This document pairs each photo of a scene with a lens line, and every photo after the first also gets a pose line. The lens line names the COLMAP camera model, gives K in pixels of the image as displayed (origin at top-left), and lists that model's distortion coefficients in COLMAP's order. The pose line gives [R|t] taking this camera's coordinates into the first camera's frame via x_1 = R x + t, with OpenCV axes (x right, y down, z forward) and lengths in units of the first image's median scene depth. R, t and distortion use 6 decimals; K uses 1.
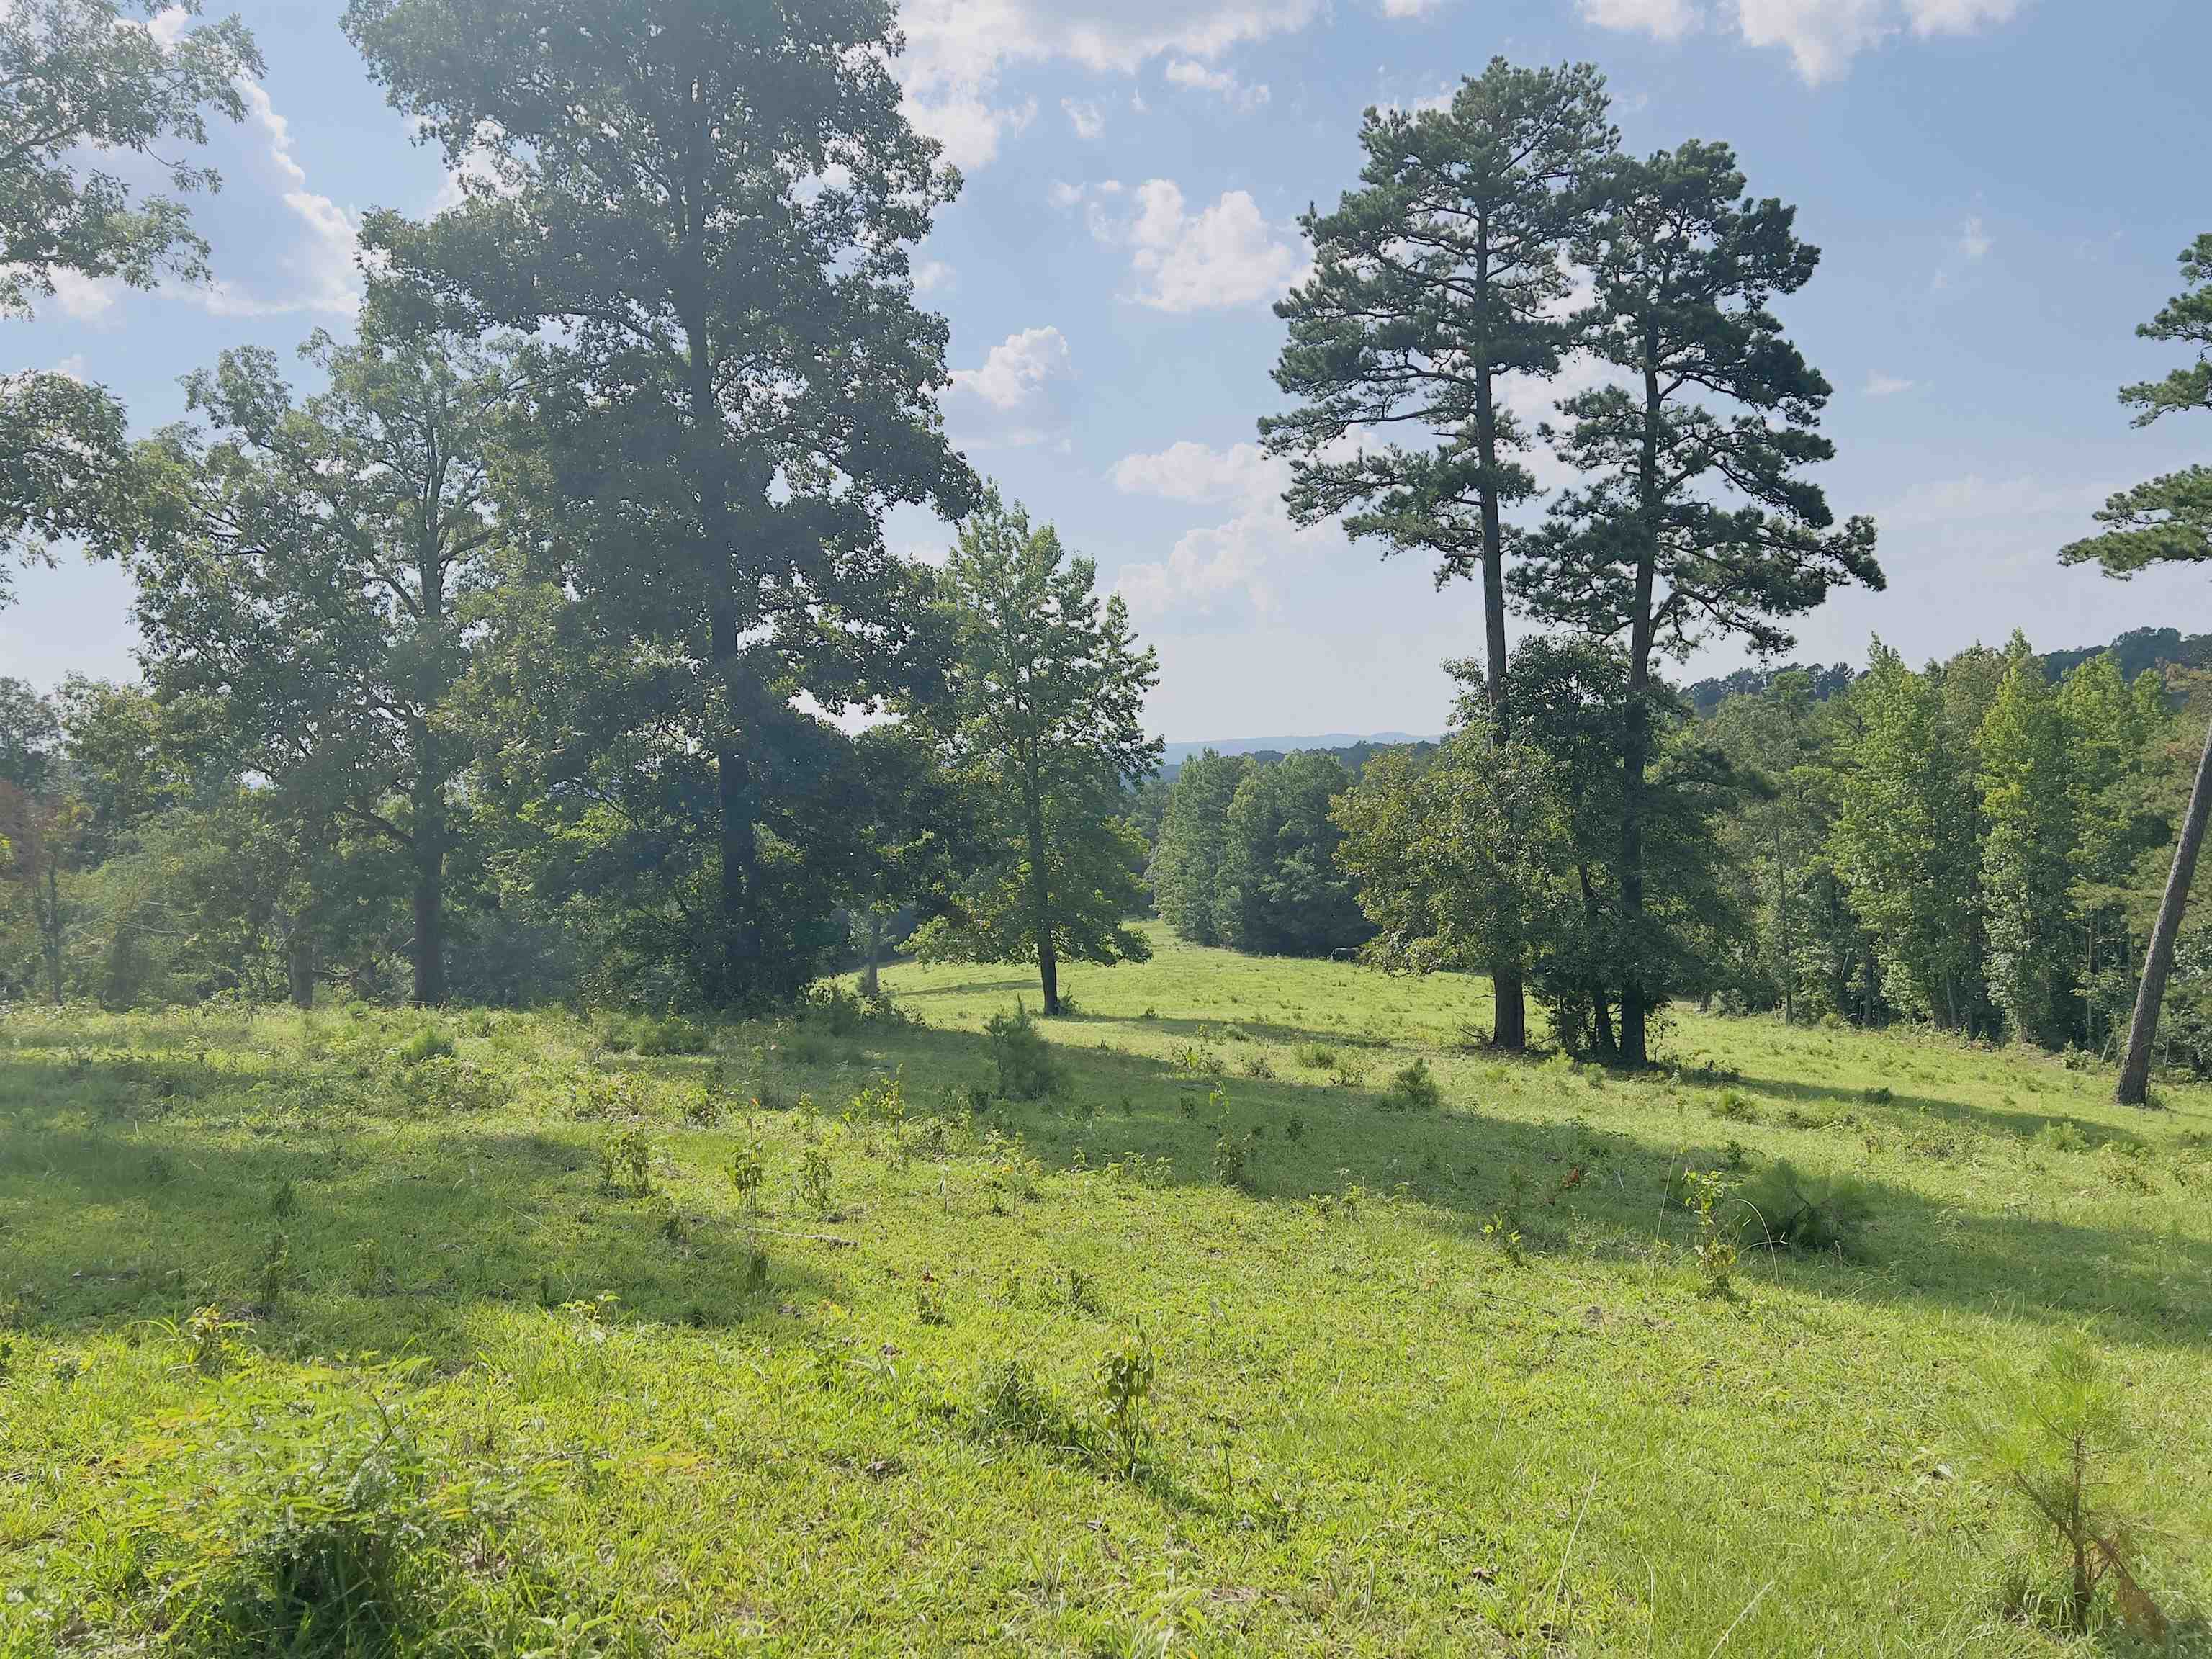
lens RADIAL K [[1638.0, 0, 1099.4], [0, 1638.0, 821.7], [0, 0, 1]] dist [0.076040, -0.065878]
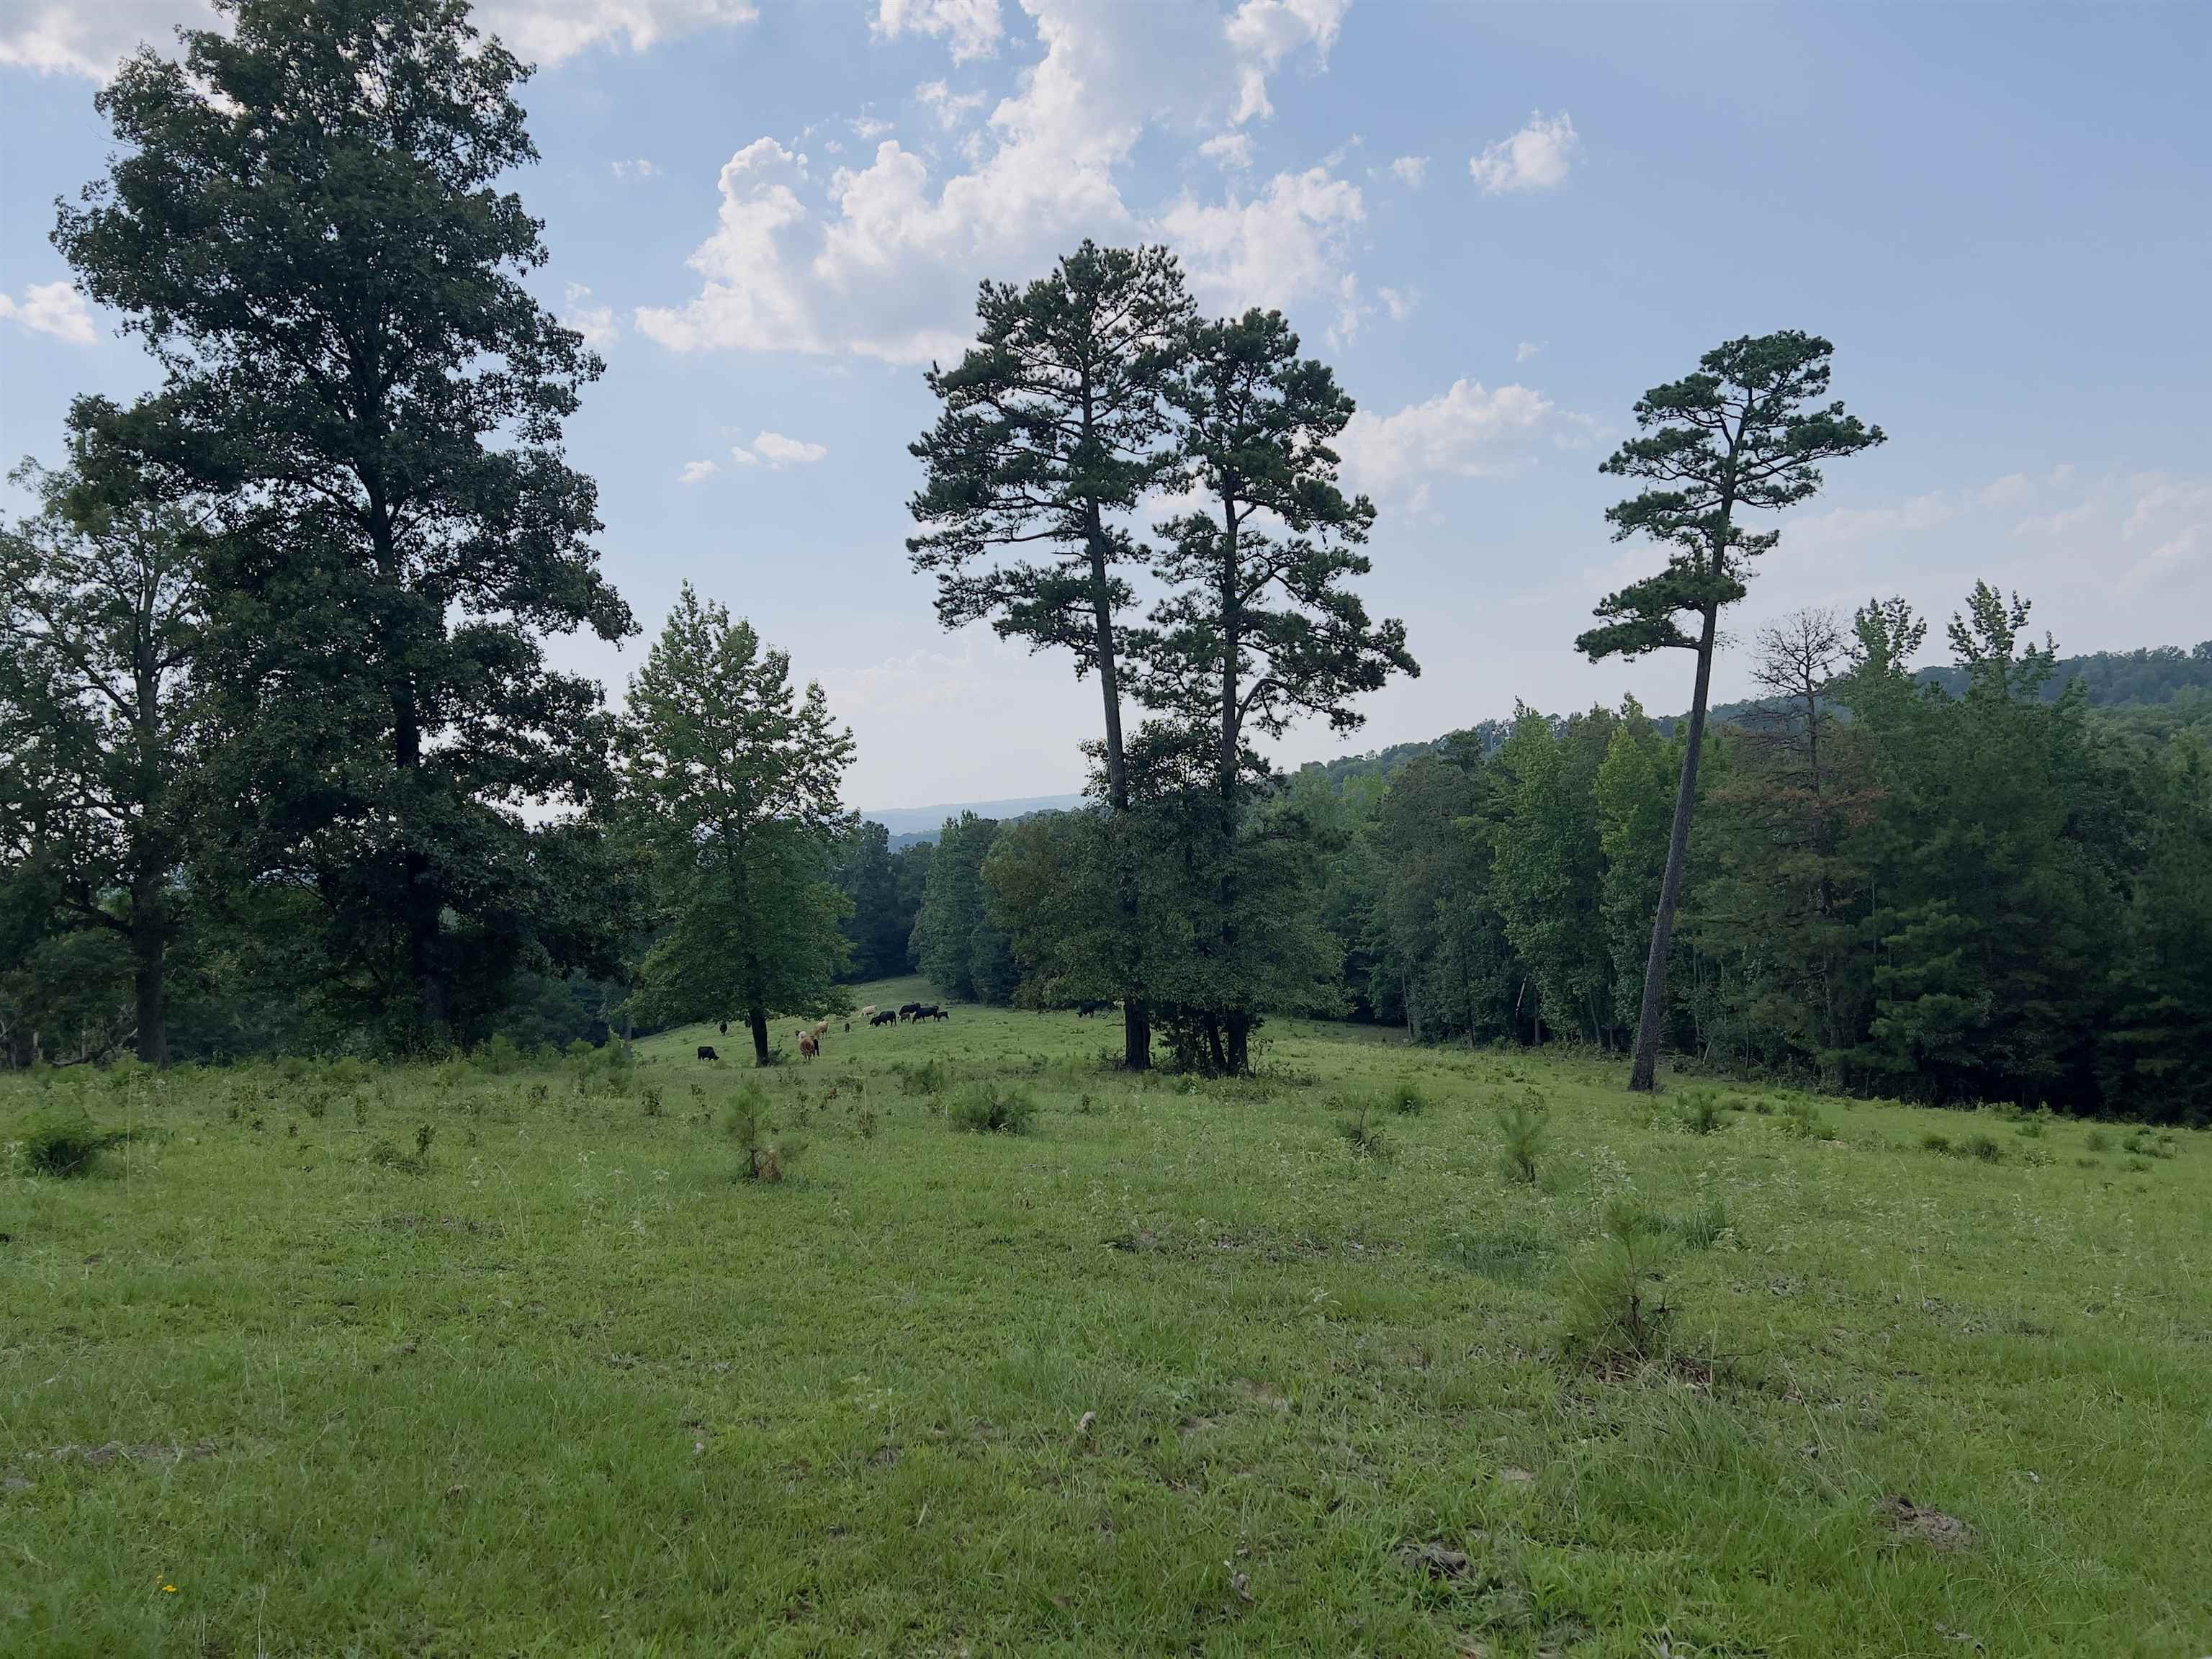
lens RADIAL K [[1638.0, 0, 1075.8], [0, 1638.0, 846.2], [0, 0, 1]] dist [0.076040, -0.065878]
pose [[0.992501, -0.031170, 0.118195, 0.073571], [0.033722, 0.999238, -0.019655, -0.001029], [-0.117492, 0.023494, 0.992796, -0.162160]]
